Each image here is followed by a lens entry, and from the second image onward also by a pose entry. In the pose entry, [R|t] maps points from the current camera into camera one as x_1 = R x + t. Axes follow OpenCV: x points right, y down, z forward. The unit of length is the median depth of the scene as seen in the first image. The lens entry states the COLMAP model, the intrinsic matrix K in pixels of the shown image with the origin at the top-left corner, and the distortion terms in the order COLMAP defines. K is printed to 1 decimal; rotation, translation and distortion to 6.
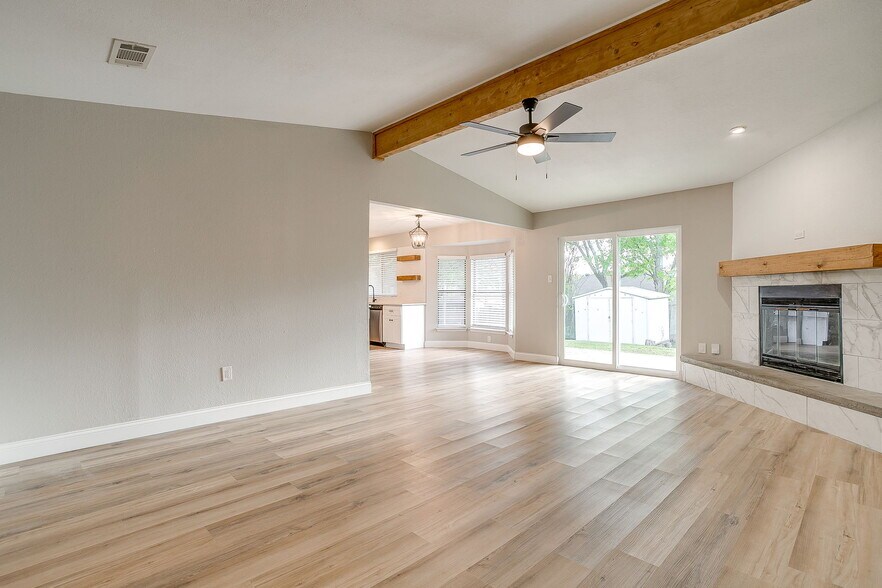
lens RADIAL K [[431.1, 0, 435.3], [0, 431.1, 294.5], [0, 0, 1]] dist [-0.056629, 0.029008]
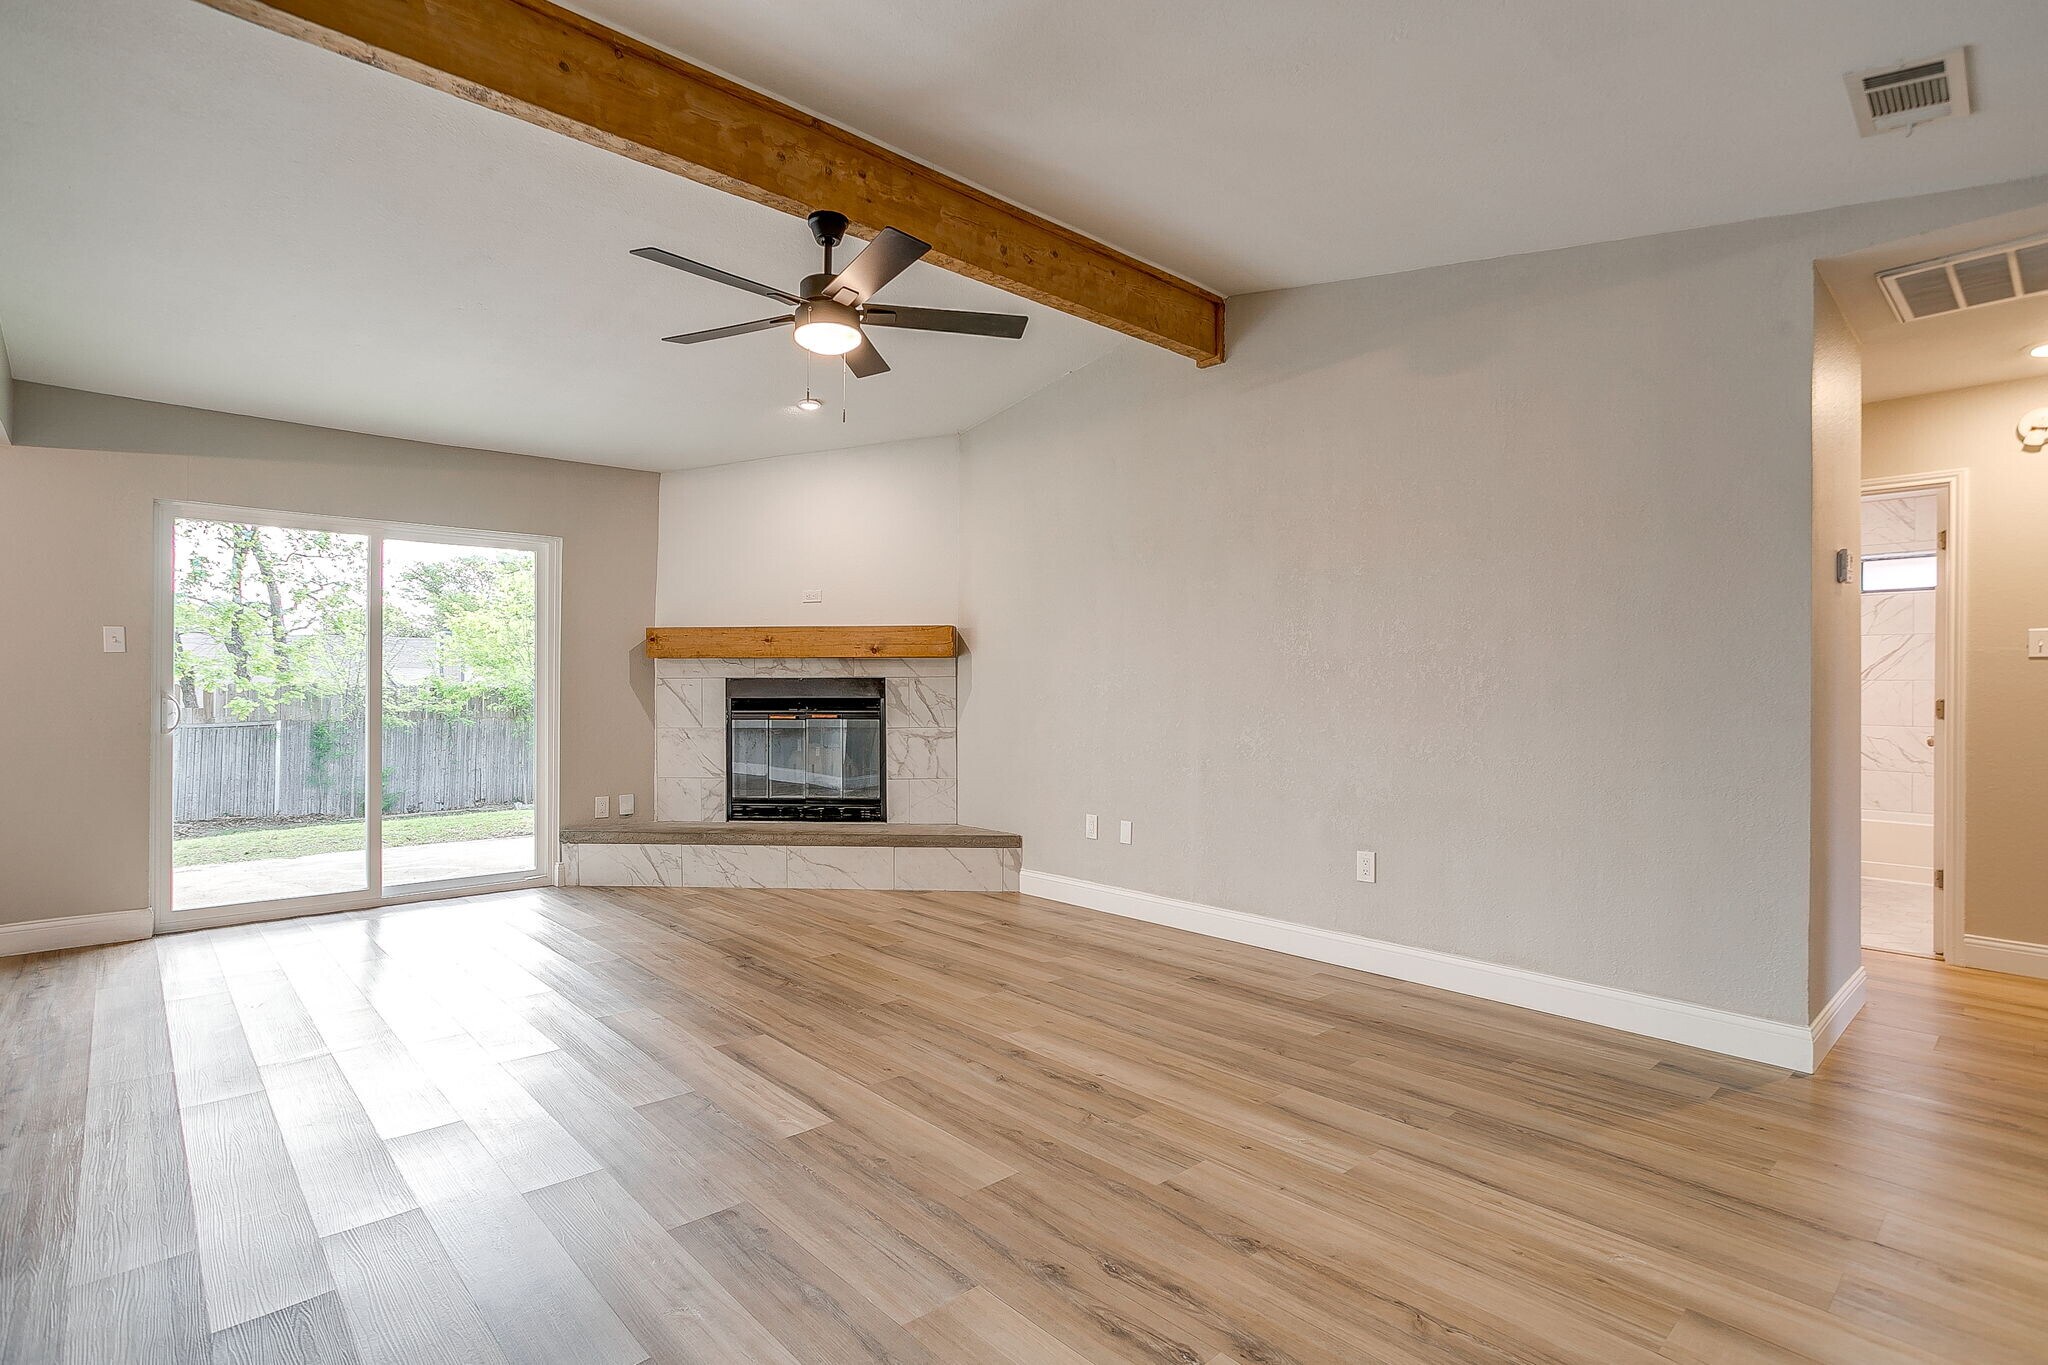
lens RADIAL K [[1001.1, 0, 1010.8], [0, 1001.1, 683.6], [0, 0, 1]] dist [-0.056629, 0.029008]
pose [[0.028725, 0.009212, 0.999545, -0.579558], [0.000334, 0.999957, -0.009225, 0.000065], [-0.999587, 0.000599, 0.028721, 0.646754]]
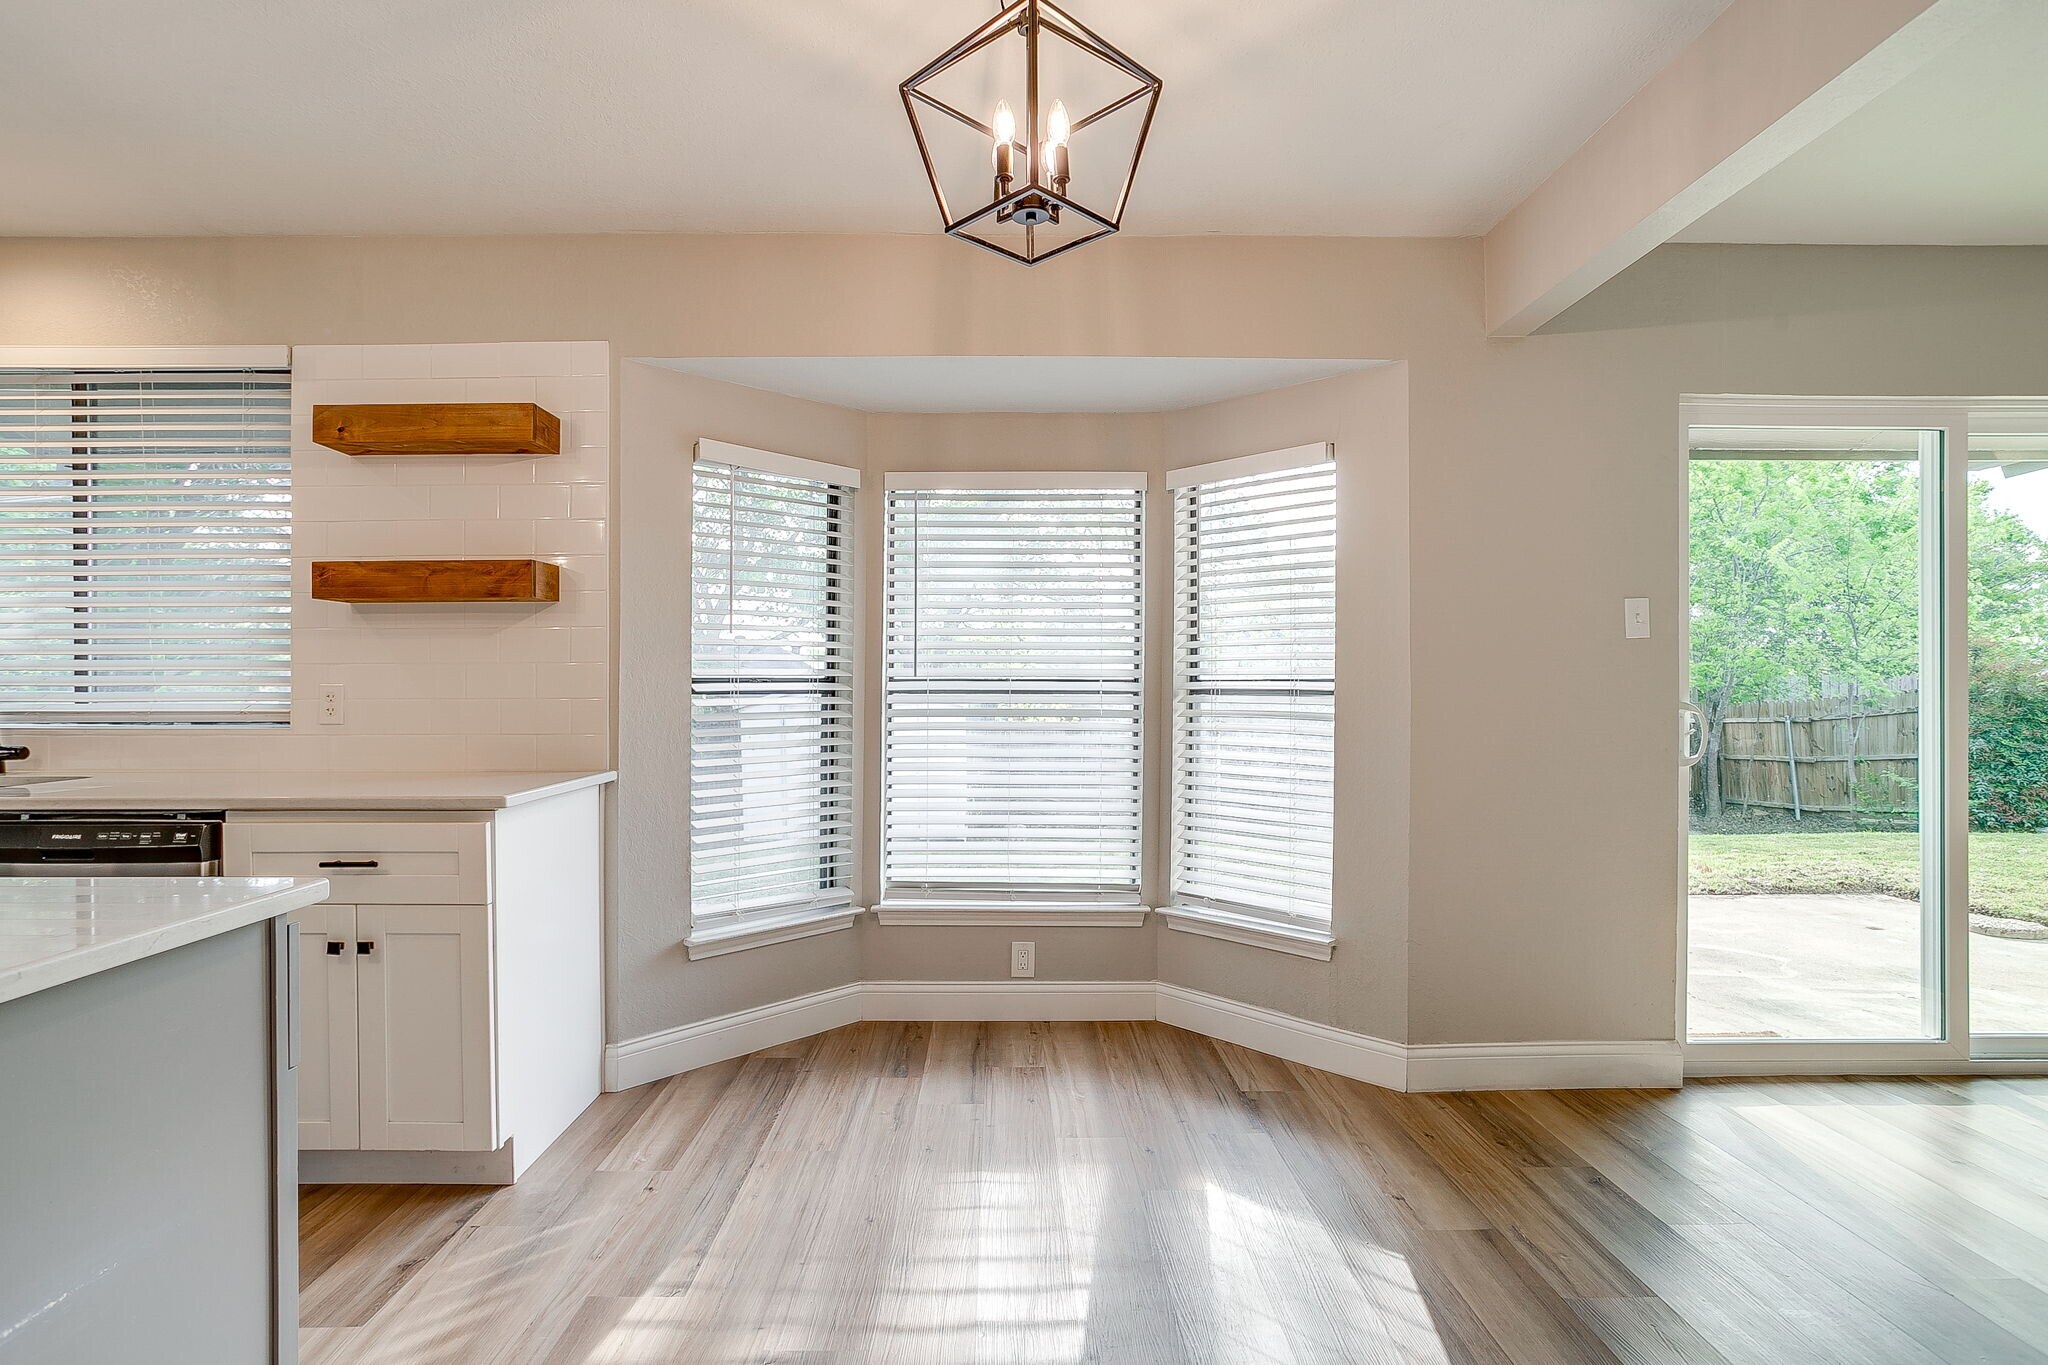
lens RADIAL K [[1001.1, 0, 1010.8], [0, 1001.1, 683.6], [0, 0, 1]] dist [-0.056629, 0.029008]
pose [[0.685222, 0.003287, 0.728327, -0.350889], [0.002368, 0.999974, -0.006740, -0.010715], [-0.728330, 0.006343, 0.685197, 1.474331]]
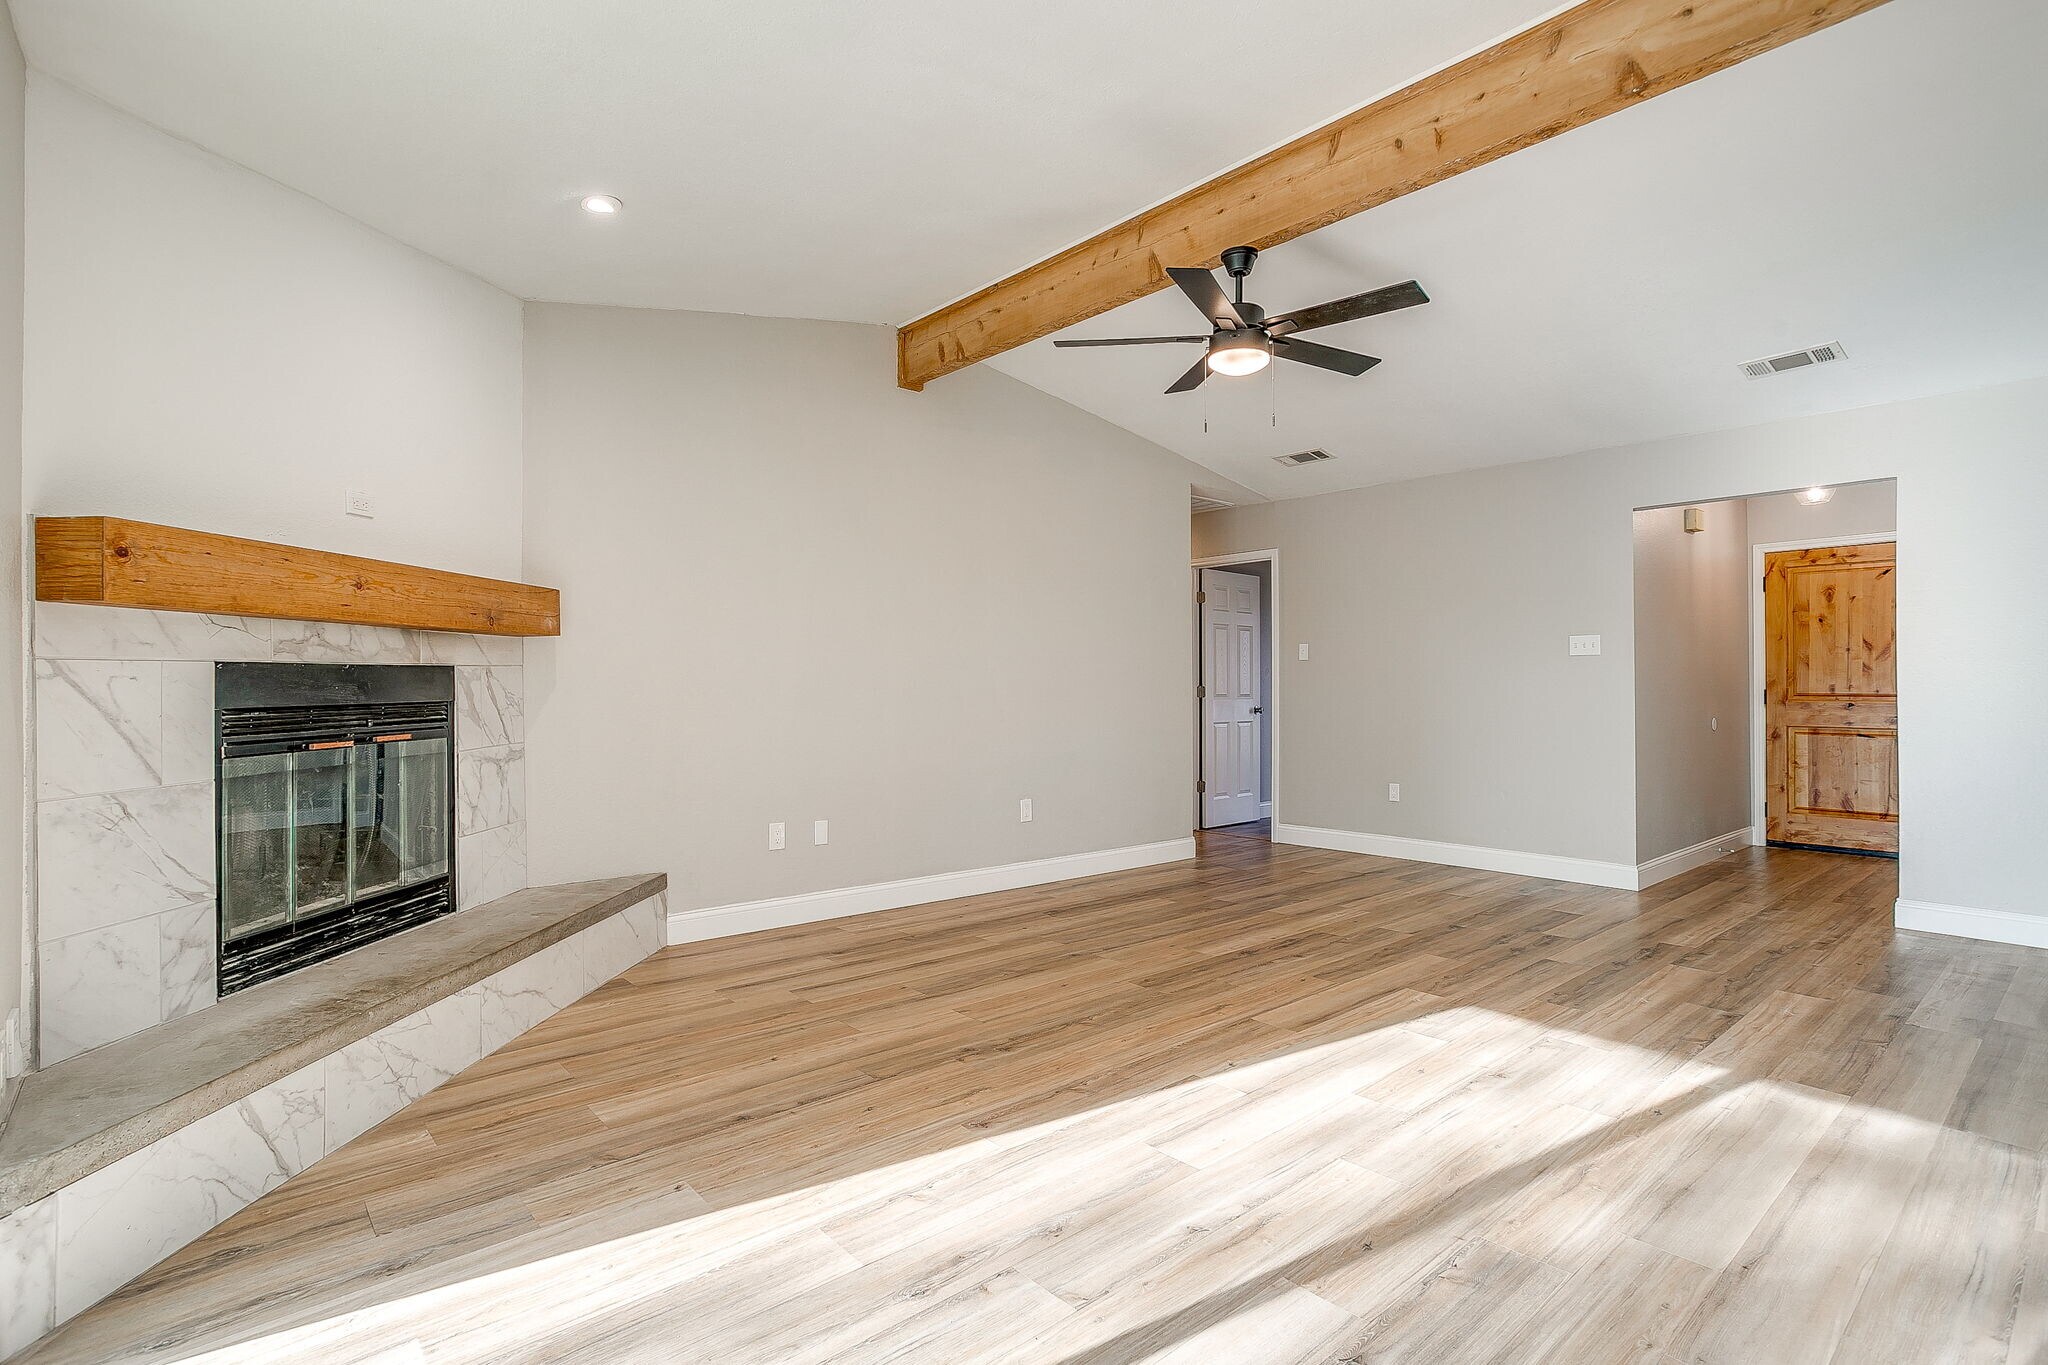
lens RADIAL K [[1001.1, 0, 1010.8], [0, 1001.1, 683.6], [0, 0, 1]] dist [-0.056629, 0.029008]
pose [[-0.998217, 0.003646, 0.059585, 0.327116], [0.004023, 0.999973, 0.006215, -0.009692], [-0.059560, 0.006444, -0.998204, 1.662298]]
